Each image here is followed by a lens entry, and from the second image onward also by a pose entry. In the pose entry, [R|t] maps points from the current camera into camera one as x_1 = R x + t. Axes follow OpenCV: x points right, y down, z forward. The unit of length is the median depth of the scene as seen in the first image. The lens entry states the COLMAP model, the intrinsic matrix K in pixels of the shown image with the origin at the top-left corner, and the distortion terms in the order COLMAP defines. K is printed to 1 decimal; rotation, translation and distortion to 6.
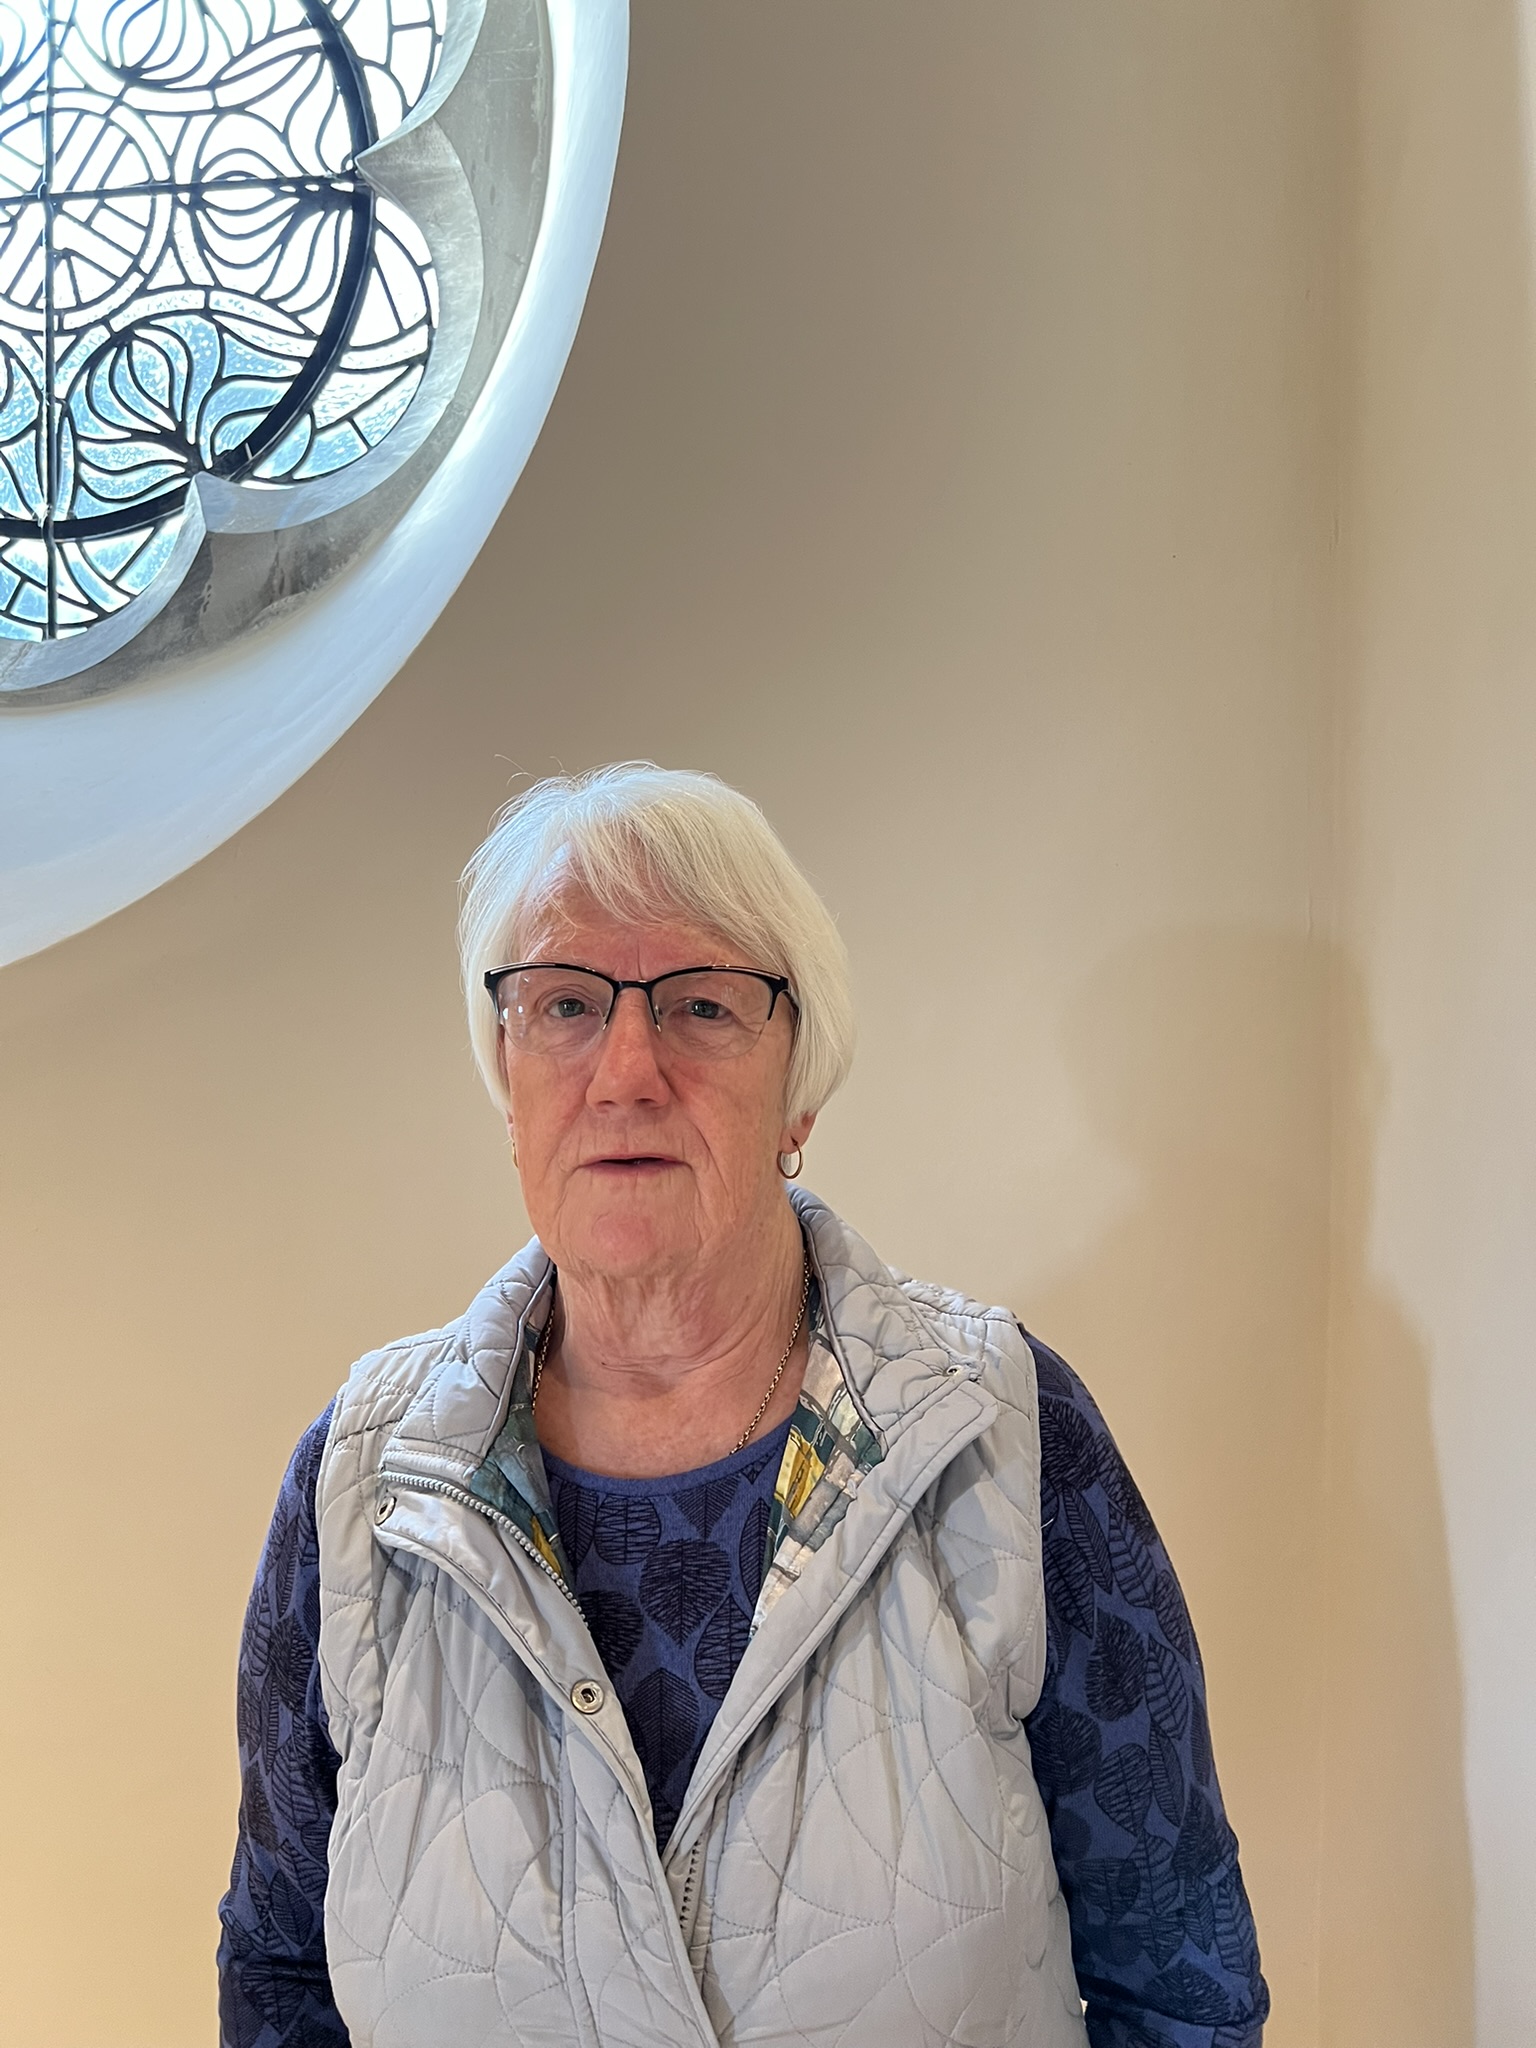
lens RADIAL K [[1569.4, 0, 775.7], [0, 1569.4, 1062.2], [0, 0, 1]] dist [0.002410, -0.013245]
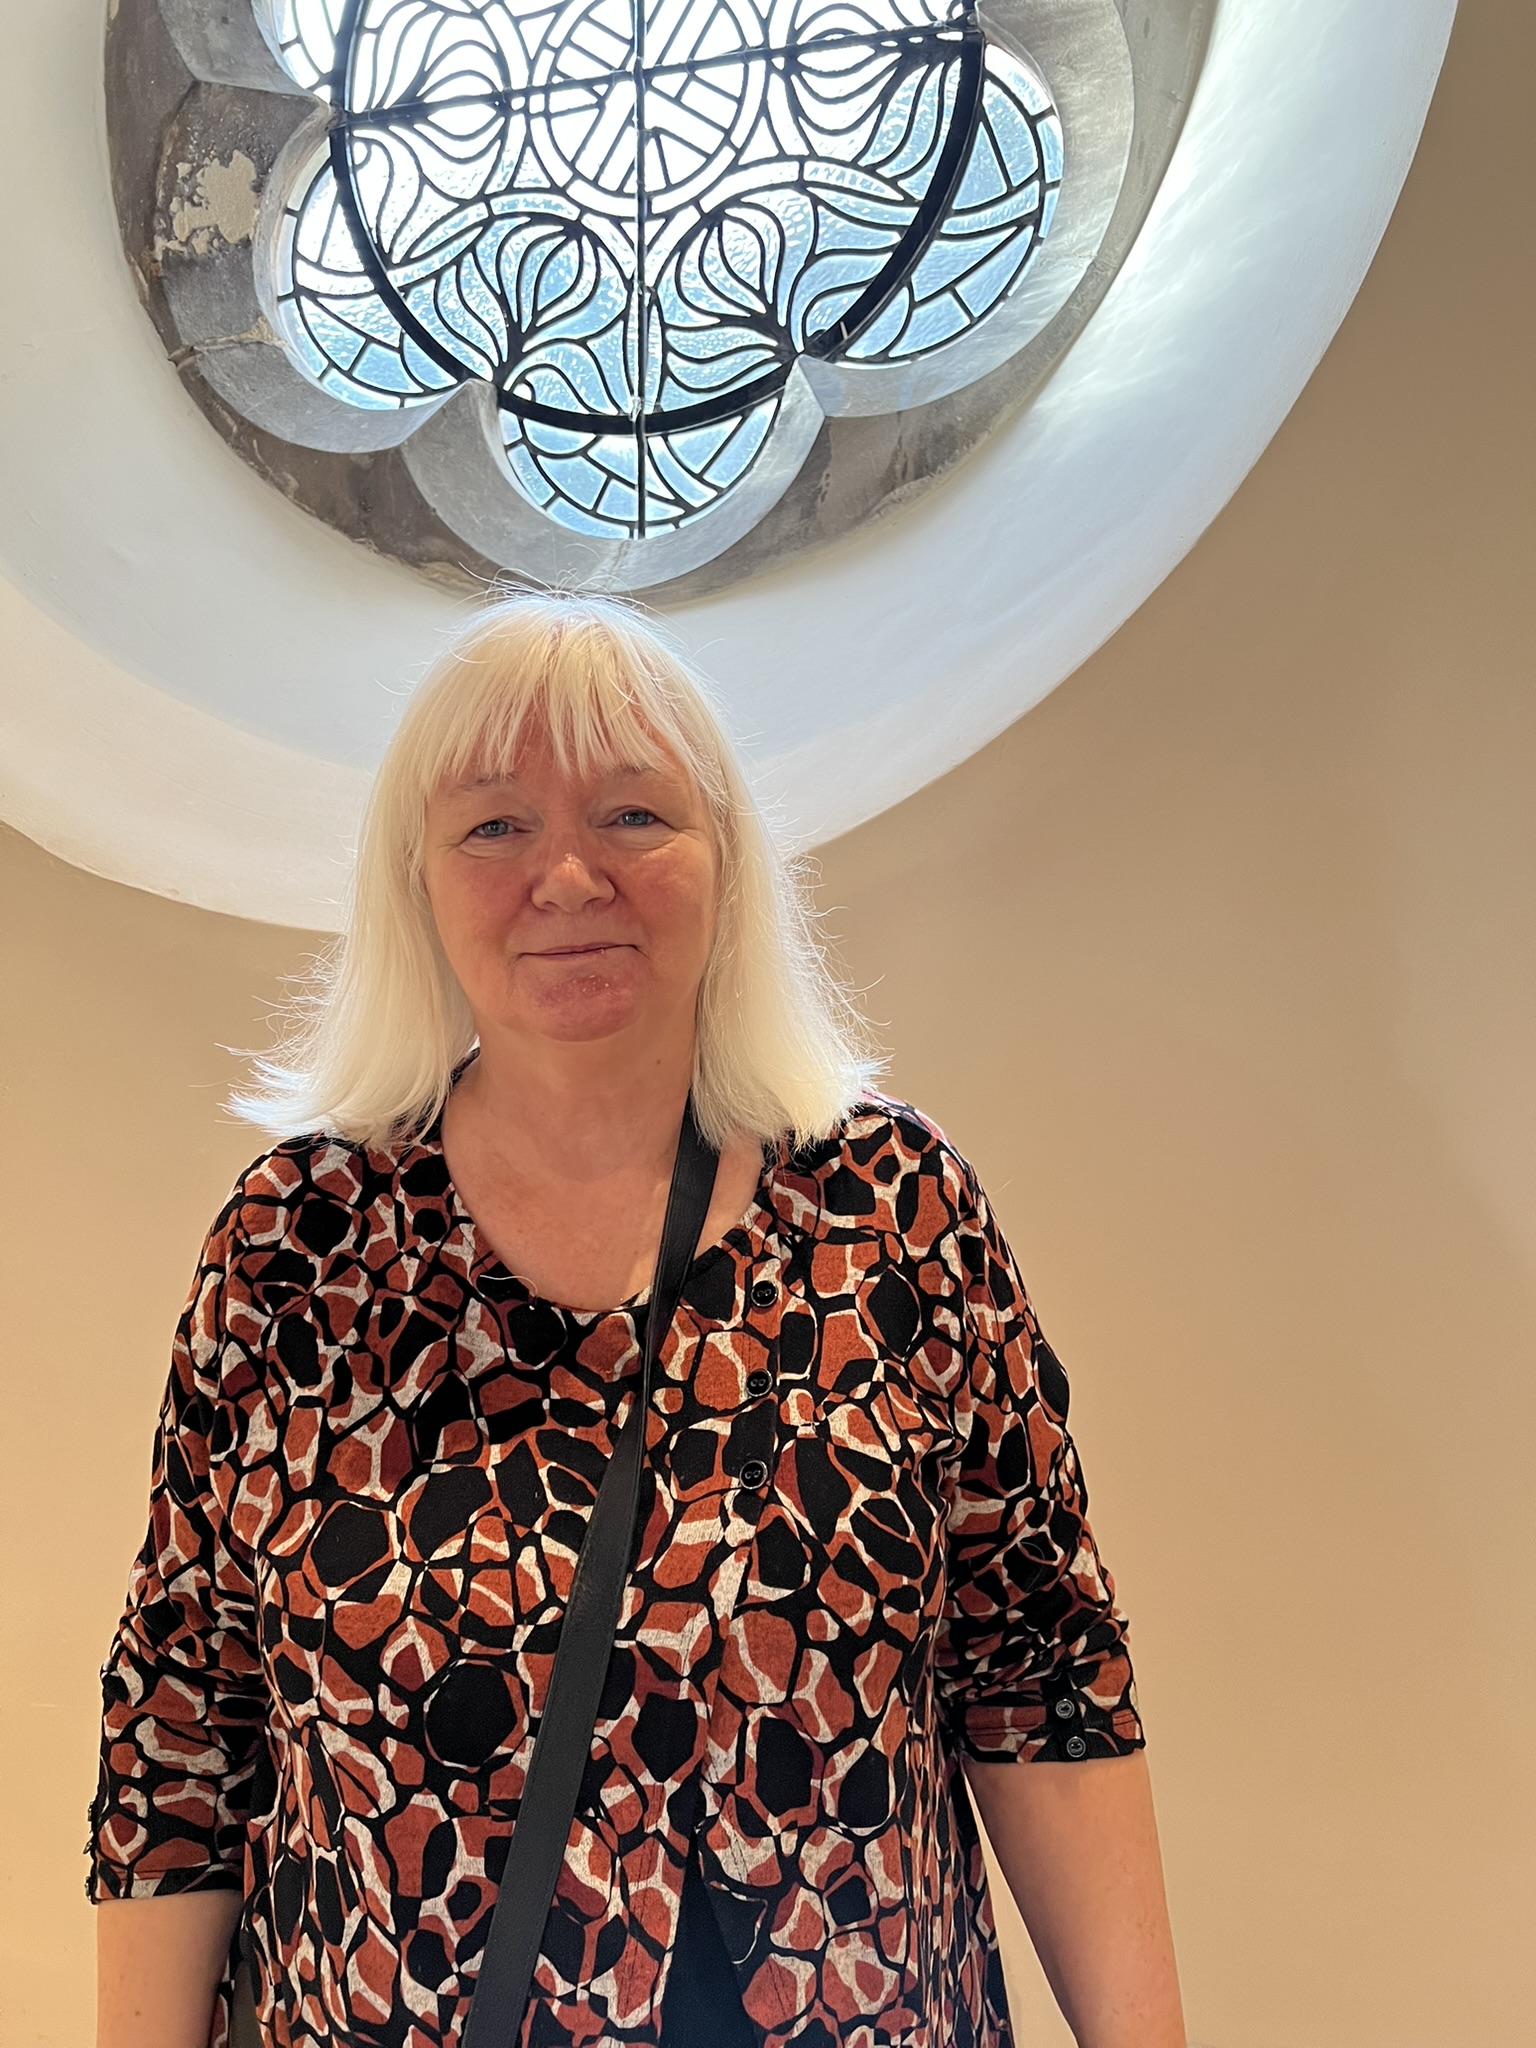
lens RADIAL K [[1557.5, 0, 768.0], [0, 1557.5, 1024.0], [0, 0, 1]] dist [0.034330, -0.045883]
pose [[0.986193, 0.014409, -0.164971, -0.217630], [-0.006865, 0.998908, 0.046212, -0.009303], [0.165457, -0.044442, 0.985215, 0.029352]]
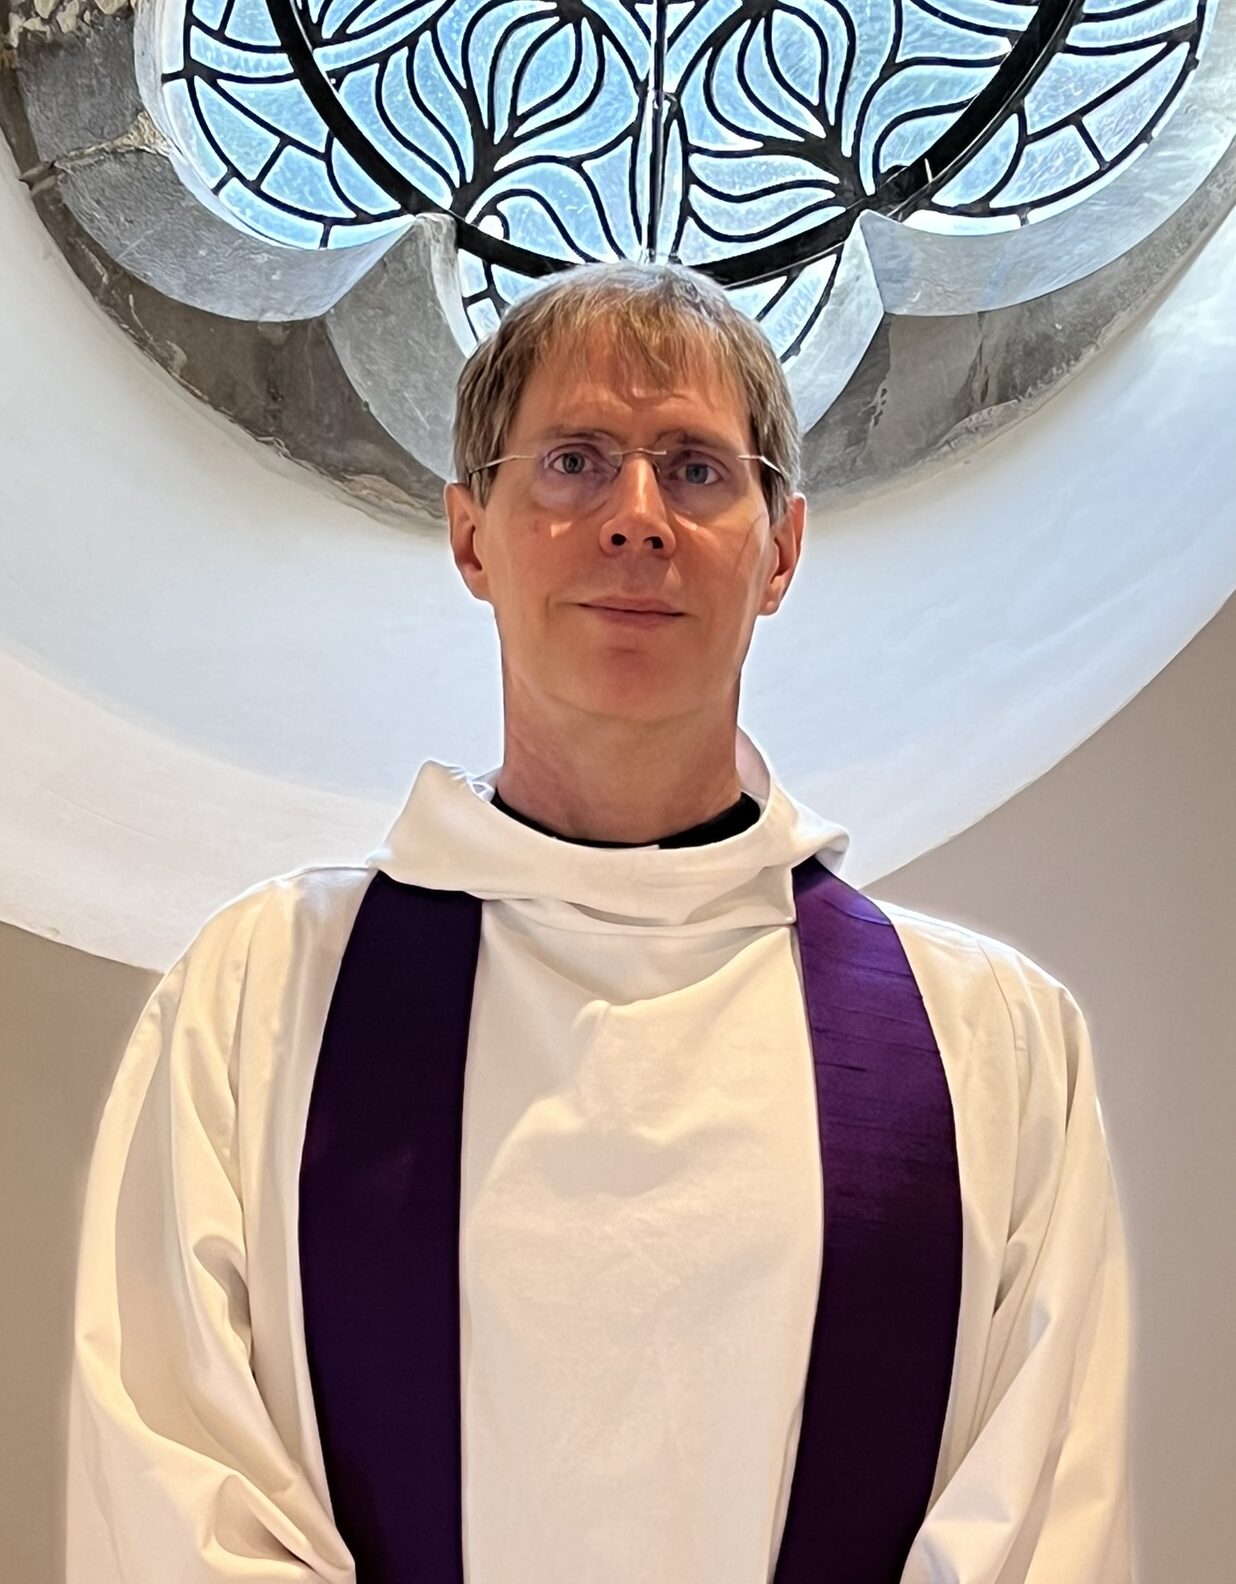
lens RADIAL K [[3531.2, 0, 584.9], [0, 3531.2, 1020.4], [0, 0, 1]] dist [0.223543, -0.718717]
pose [[0.958272, 0.054248, -0.280662, -0.014219], [-0.046242, 0.998314, 0.035075, -0.058664], [0.282091, -0.020633, 0.959166, -0.584364]]
